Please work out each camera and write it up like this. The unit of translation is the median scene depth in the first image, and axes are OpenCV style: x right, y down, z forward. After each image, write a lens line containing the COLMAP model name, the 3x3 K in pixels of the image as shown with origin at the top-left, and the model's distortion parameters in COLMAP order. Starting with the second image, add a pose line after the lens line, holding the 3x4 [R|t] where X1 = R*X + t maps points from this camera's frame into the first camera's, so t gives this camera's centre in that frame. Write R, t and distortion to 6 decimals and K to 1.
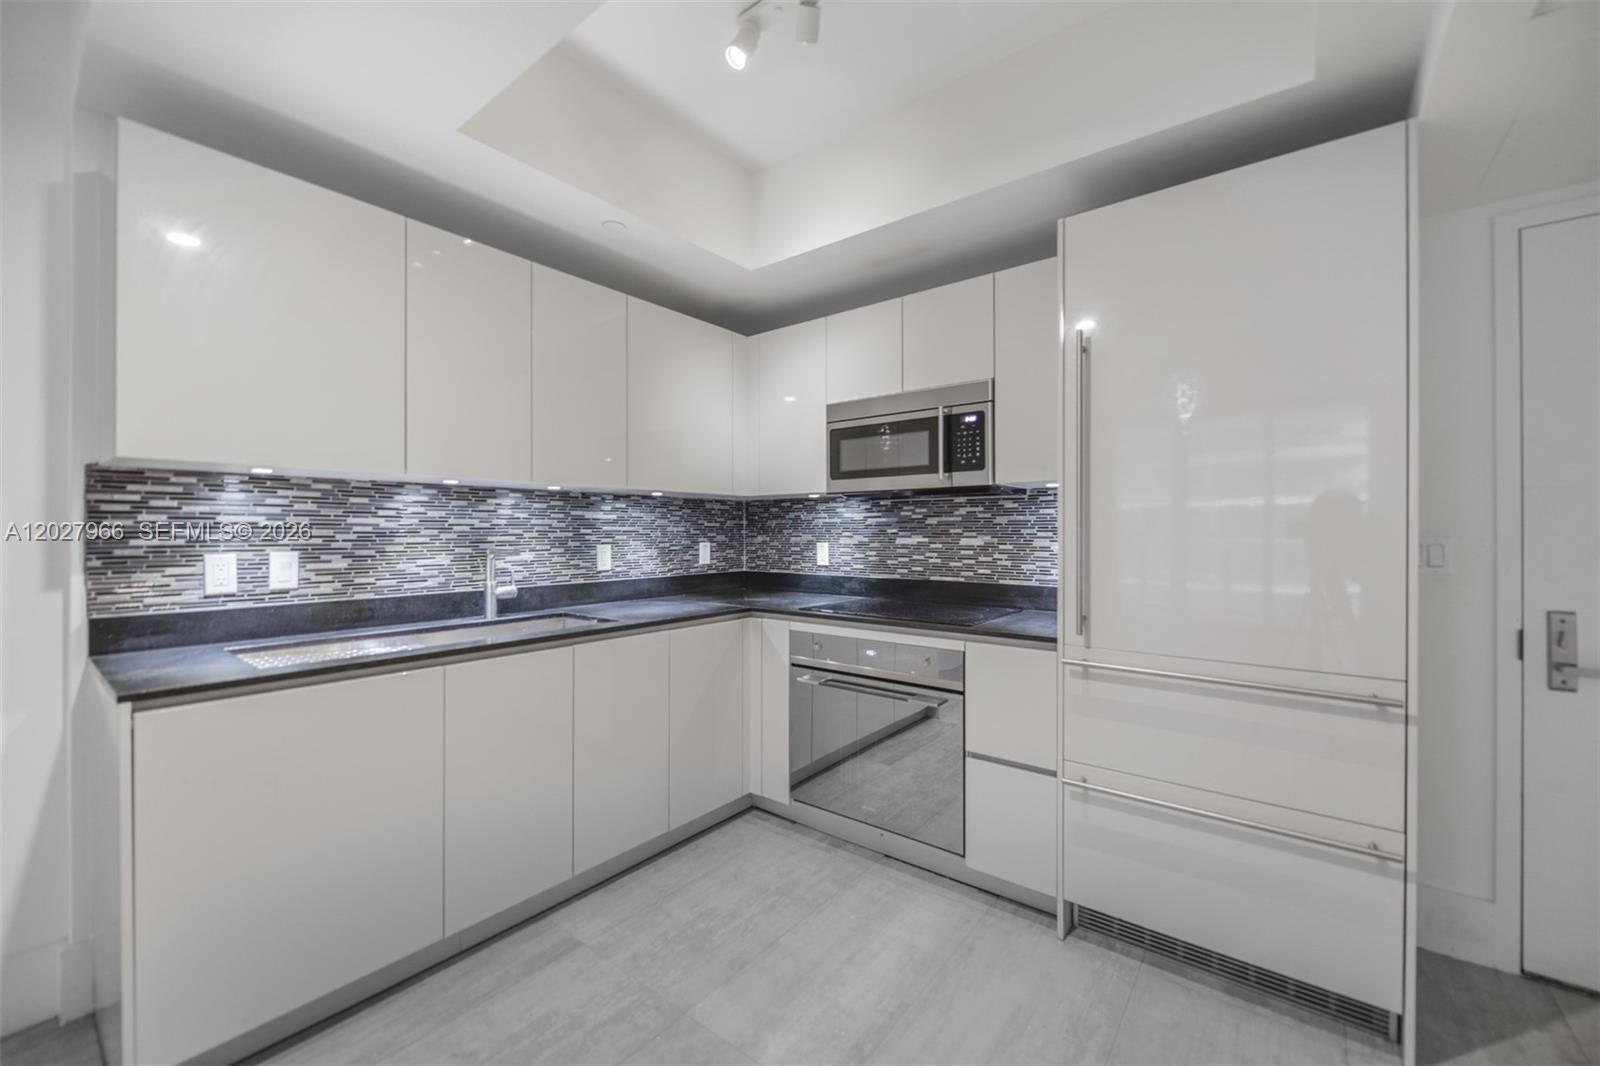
lens RADIAL K [[636.5, 0, 798.1], [0, 636.5, 529.2], [0, 0, 1]] dist [-0.002048, -0.000265]
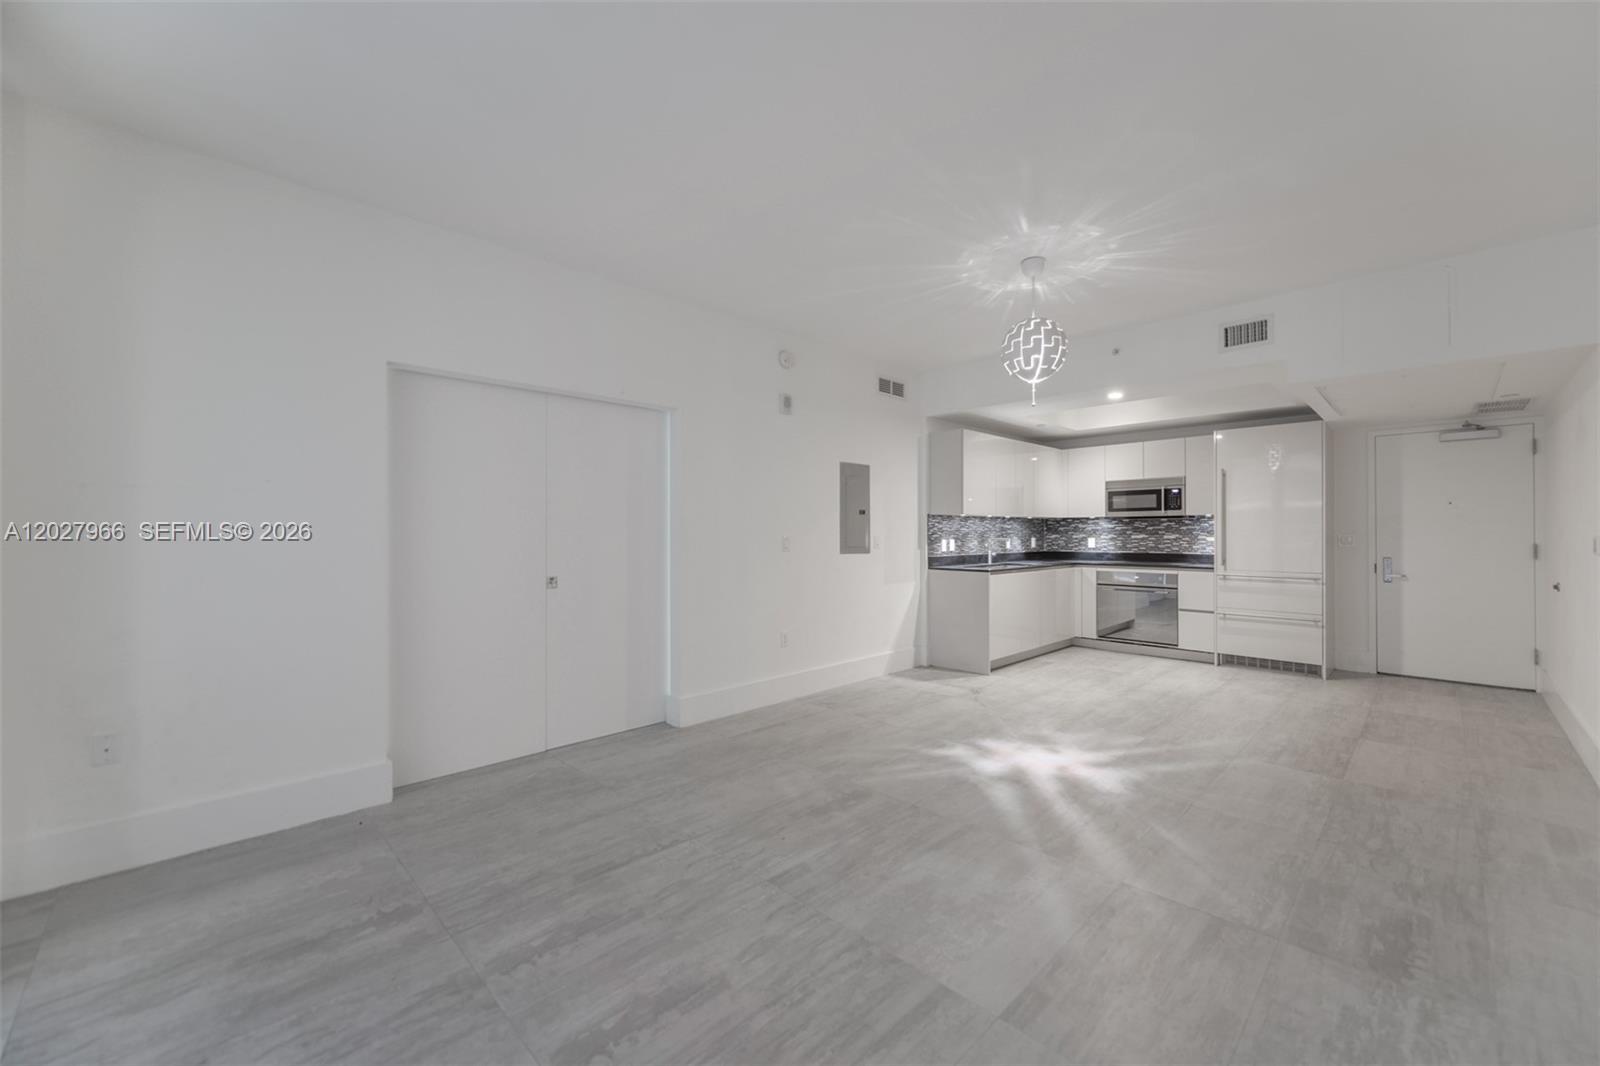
lens RADIAL K [[629.0, 0, 796.0], [0, 629.0, 531.6], [0, 0, 1]] dist [0.001683, -0.000273]
pose [[0.991238, -0.001859, -0.132073, -0.870606], [0.001956, 0.999998, 0.000602, -0.004782], [0.132071, -0.000855, 0.991240, -1.663107]]
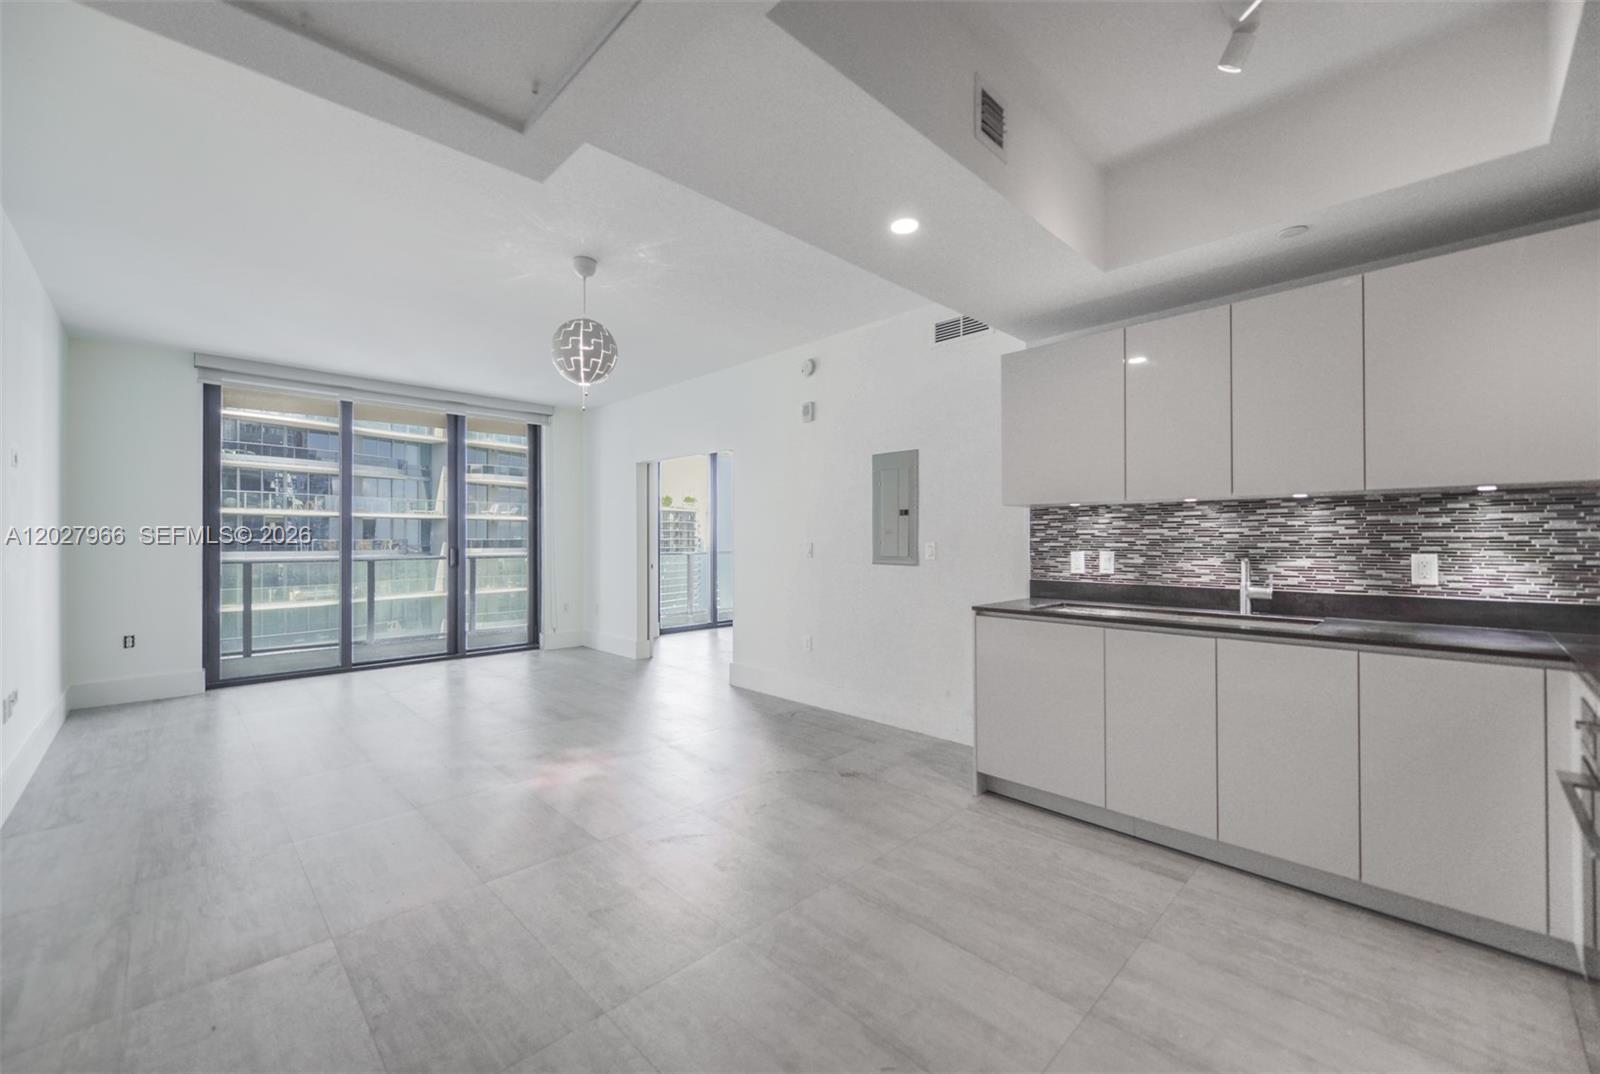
lens RADIAL K [[639.2, 0, 805.4], [0, 639.2, 539.6], [0, 0, 1]] dist [0.001512, -0.000016]
pose [[-0.123275, 0.000118, -0.992372, 0.688833], [0.005092, 0.999987, -0.000513, 0.001890], [0.992359, -0.005117, -0.123274, 0.320685]]
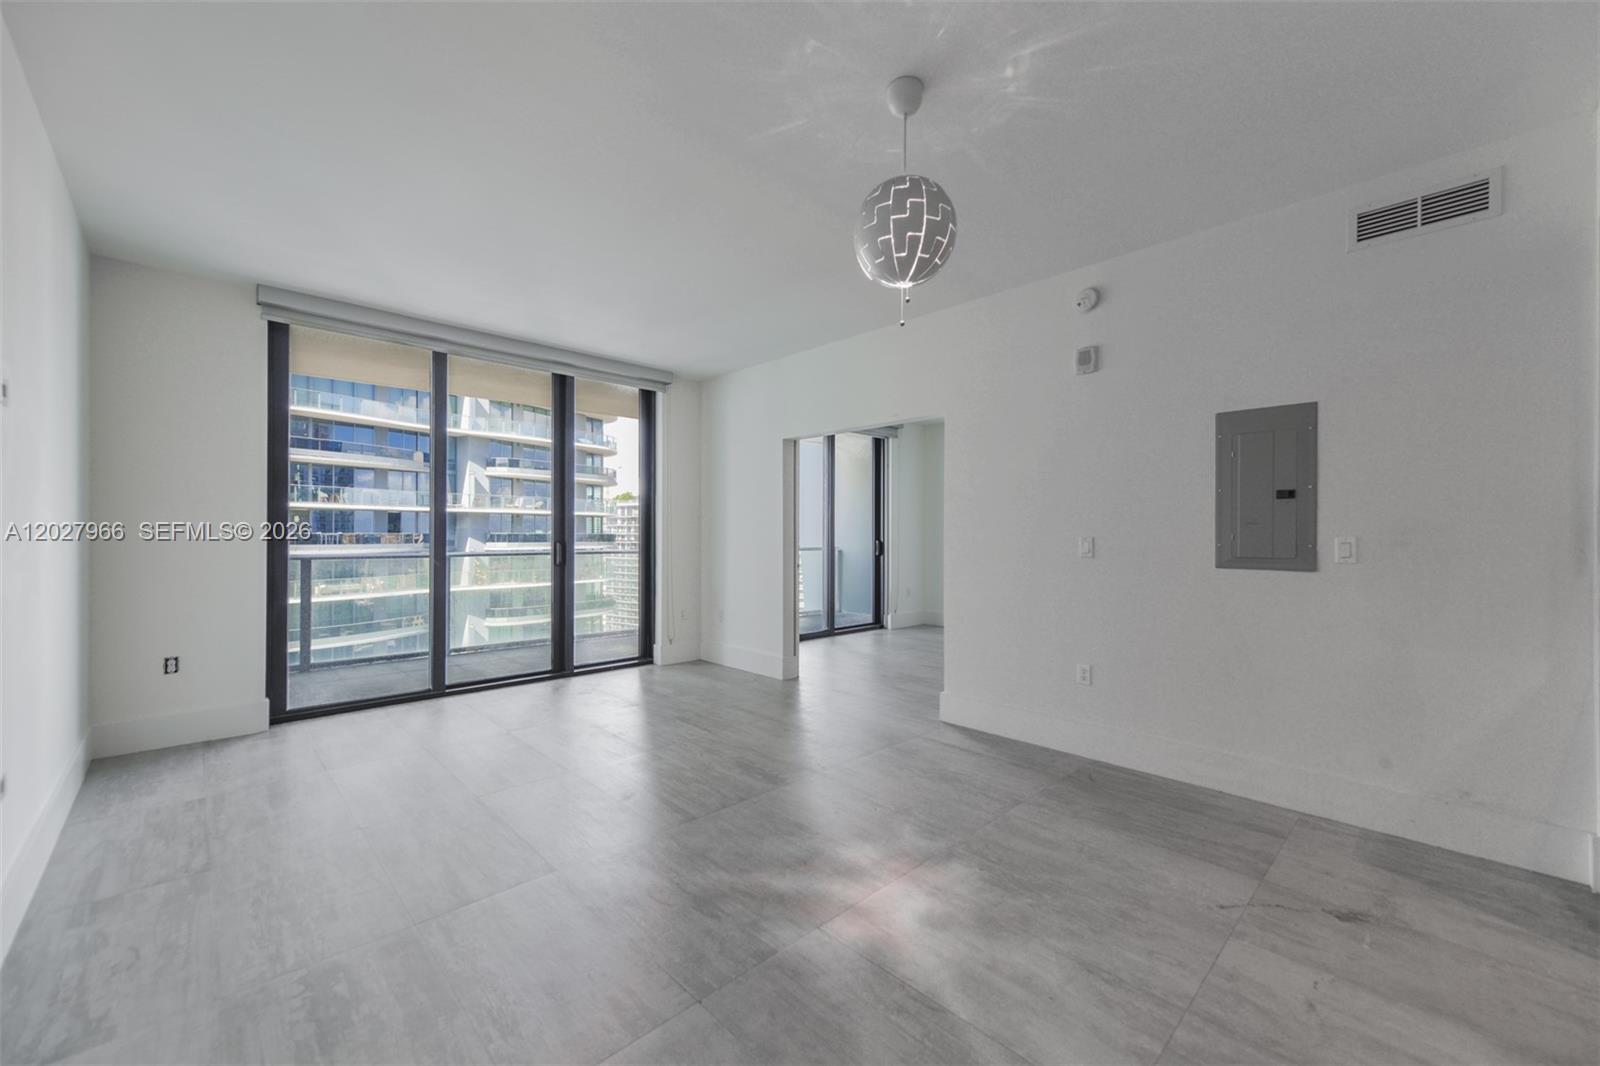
lens RADIAL K [[632.6, 0, 805.5], [0, 632.6, 532.8], [0, 0, 1]] dist [0.012825, -0.000091]
pose [[-0.137839, -0.004329, -0.990445, 0.277347], [0.000952, 0.999989, -0.004503, 0.005864], [0.990454, -0.001563, -0.137834, -0.301345]]
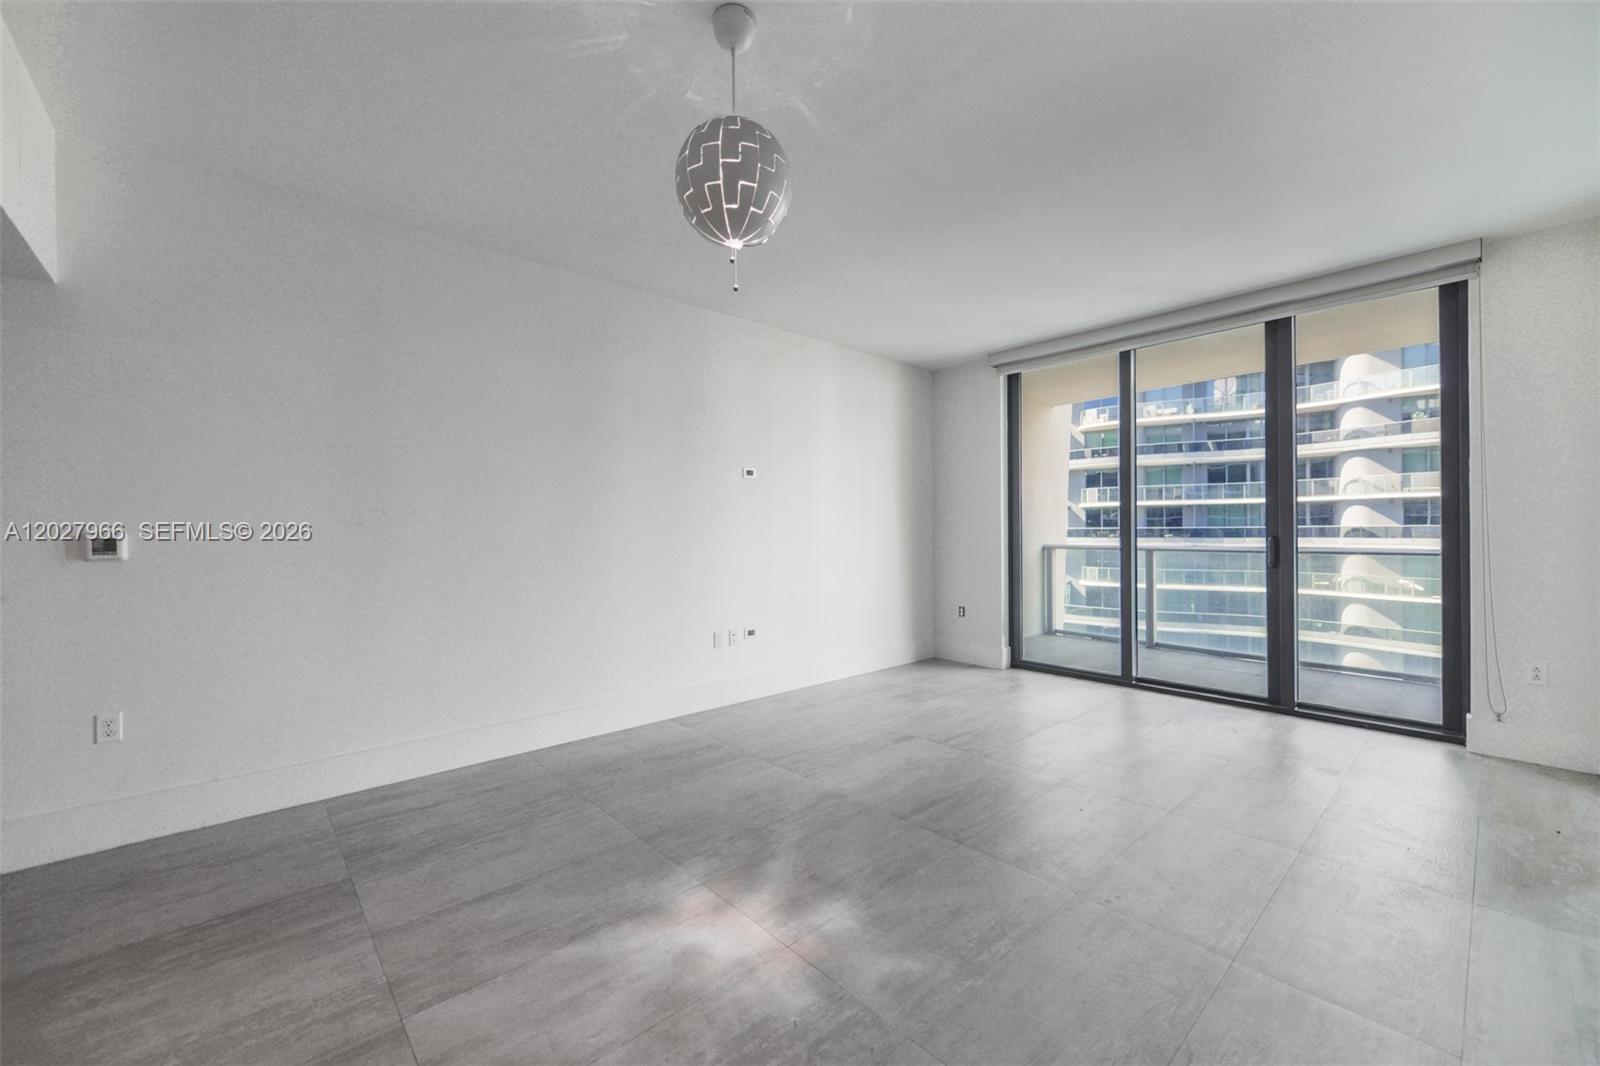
lens RADIAL K [[629.0, 0, 796.0], [0, 629.0, 531.6], [0, 0, 1]] dist [0.001683, -0.000273]
pose [[-0.984465, 0.005467, 0.175494, -0.740923], [0.005225, 0.999985, -0.001839, 0.008723], [-0.175501, -0.000893, -0.984479, 0.401599]]
